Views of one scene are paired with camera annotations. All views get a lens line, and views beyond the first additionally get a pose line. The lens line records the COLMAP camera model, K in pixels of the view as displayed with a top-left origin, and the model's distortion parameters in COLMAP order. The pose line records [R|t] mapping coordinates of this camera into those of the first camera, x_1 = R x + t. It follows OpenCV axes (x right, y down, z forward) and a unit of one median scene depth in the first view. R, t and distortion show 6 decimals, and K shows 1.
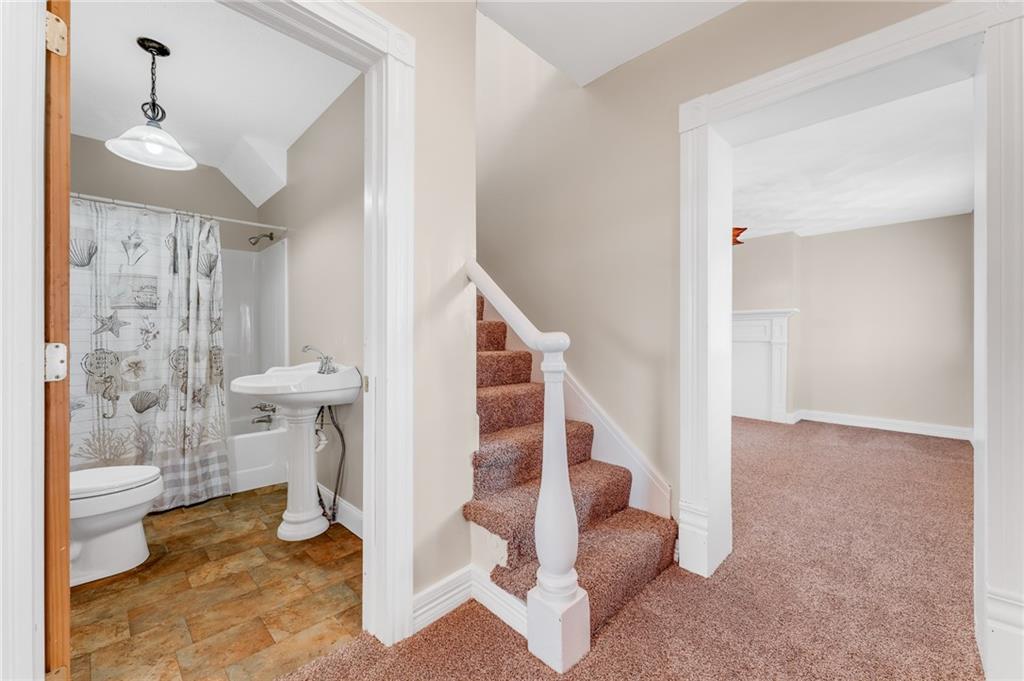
lens RADIAL K [[409.7, 0, 511.1], [0, 409.7, 336.2], [0, 0, 1]] dist [-0.001145, 0.000189]
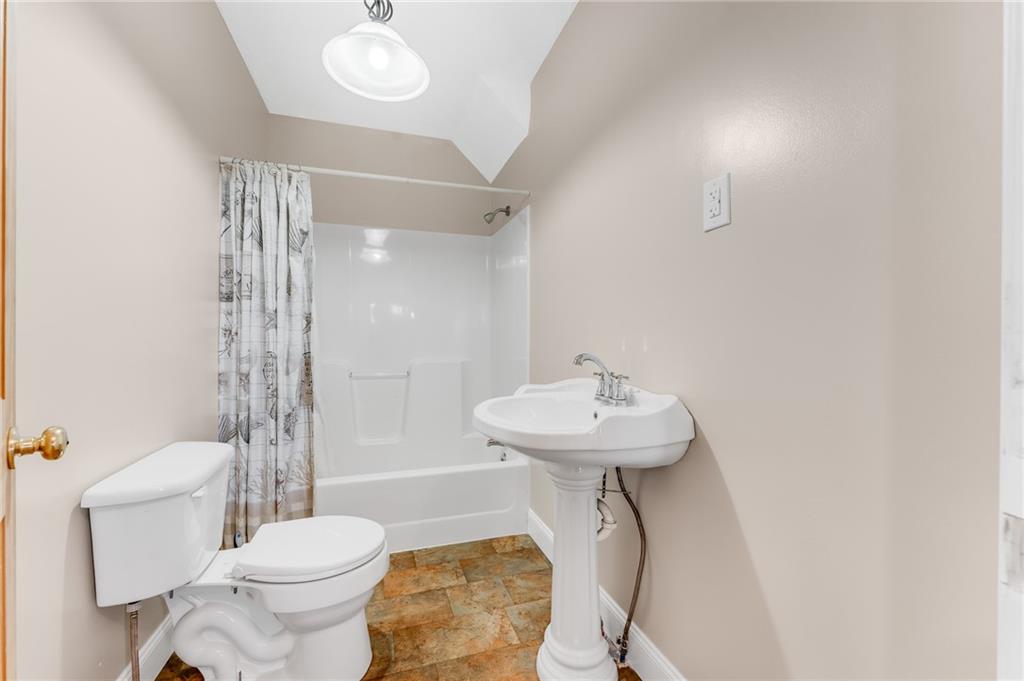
lens RADIAL K [[409.7, 0, 511.9], [0, 409.7, 338.0], [0, 0, 1]] dist [-0.001145, 0.000189]
pose [[0.893451, 0.006427, -0.449115, -0.318952], [-0.004303, 0.999974, 0.005749, -0.002104], [0.449141, -0.003204, 0.893455, 0.425358]]
